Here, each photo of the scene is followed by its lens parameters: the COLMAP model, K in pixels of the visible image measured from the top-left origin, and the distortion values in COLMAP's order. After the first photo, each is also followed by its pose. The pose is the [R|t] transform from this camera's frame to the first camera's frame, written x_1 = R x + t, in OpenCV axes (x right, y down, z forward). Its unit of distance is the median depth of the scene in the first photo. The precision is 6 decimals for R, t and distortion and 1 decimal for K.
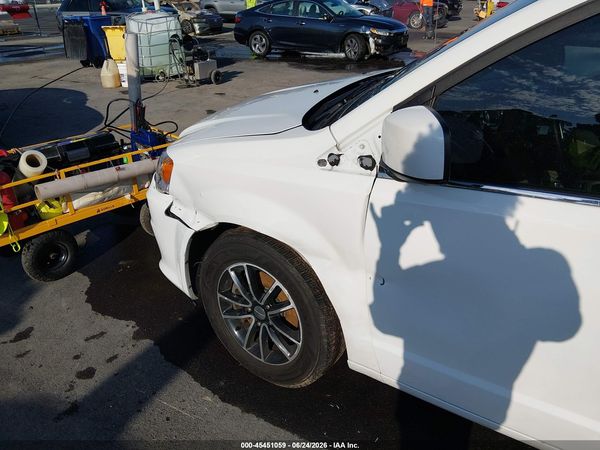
lens RADIAL K [[458.9, 0, 301.8], [0, 458.9, 221.0], [0, 0, 1]] dist [0.105308, -0.187968]
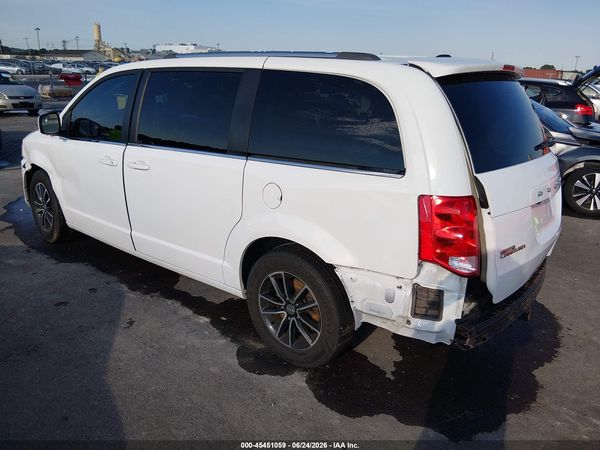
lens RADIAL K [[458.9, 0, 301.8], [0, 458.9, 221.0], [0, 0, 1]] dist [0.105308, -0.187968]
pose [[0.991651, 0.077976, -0.102707, 1.292223], [-0.092750, 0.984631, -0.147980, 0.449219], [0.089590, 0.156271, 0.983643, -1.044988]]
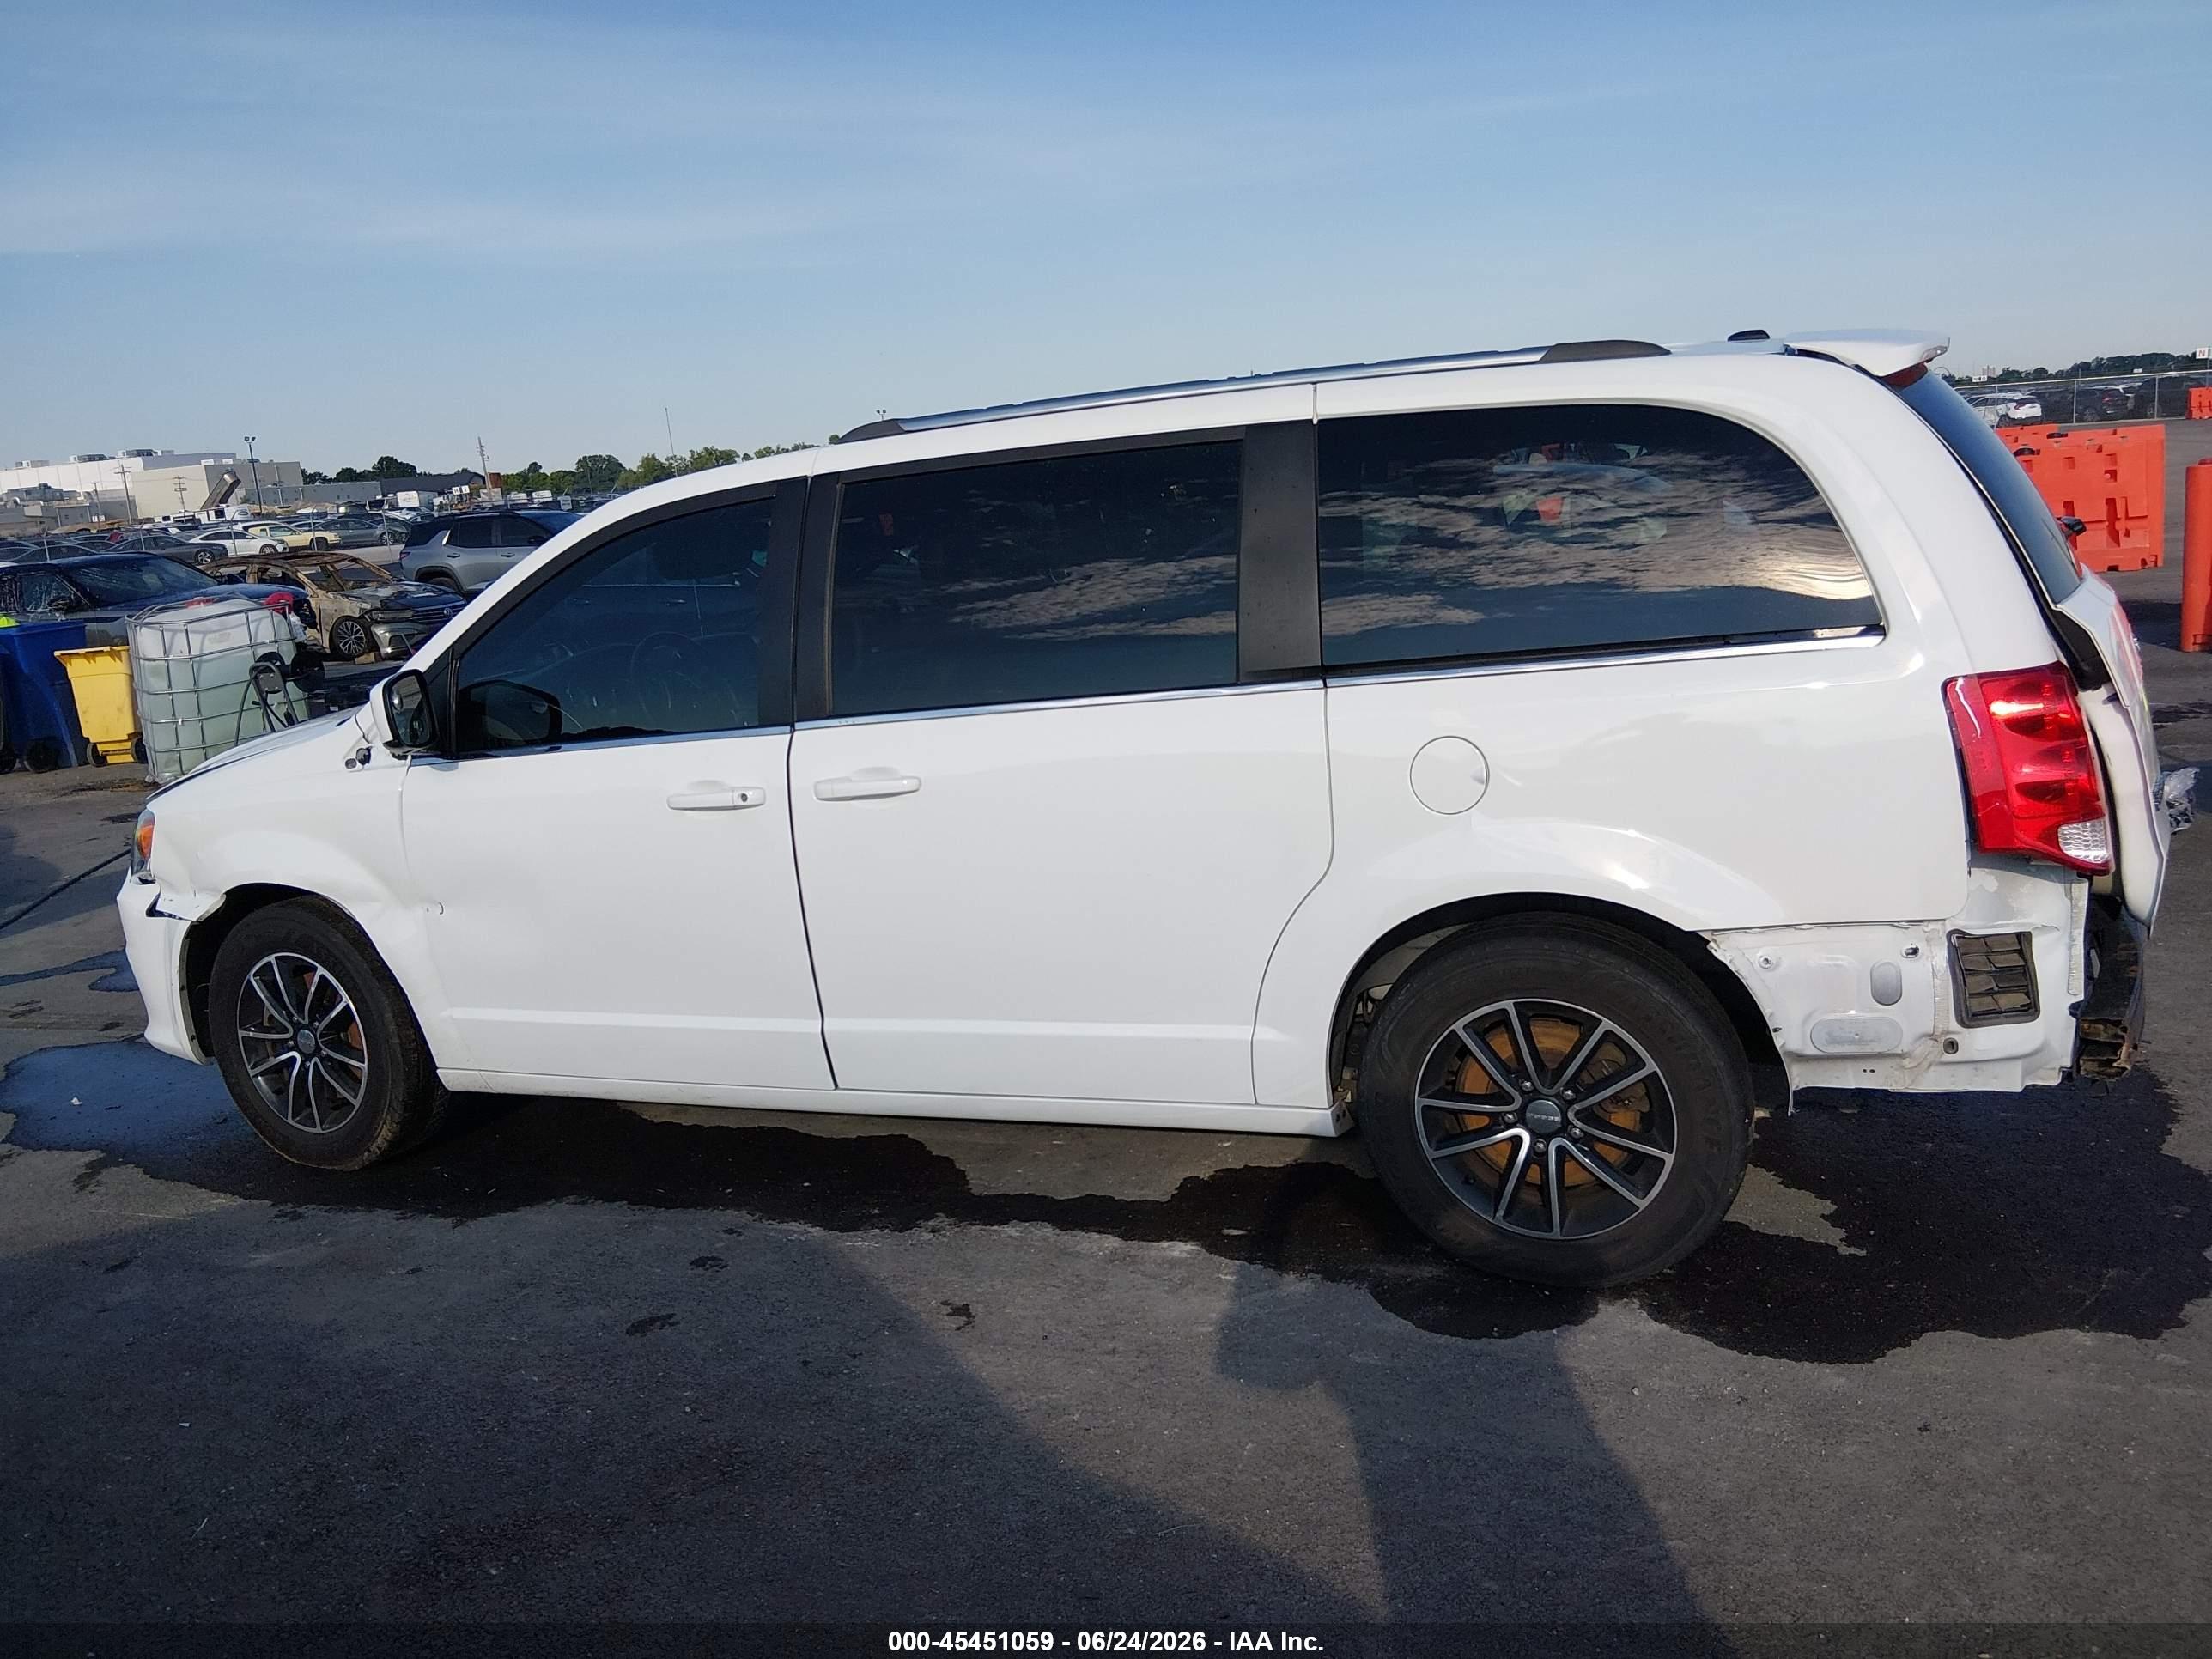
lens RADIAL K [[1691.7, 0, 1112.5], [0, 1691.7, 814.6], [0, 0, 1]] dist [0.105308, -0.187968]
pose [[0.982255, -0.099894, 0.158732, 0.564864], [0.138604, 0.956808, -0.255552, 0.581670], [-0.126348, 0.273018, 0.953676, -1.236213]]
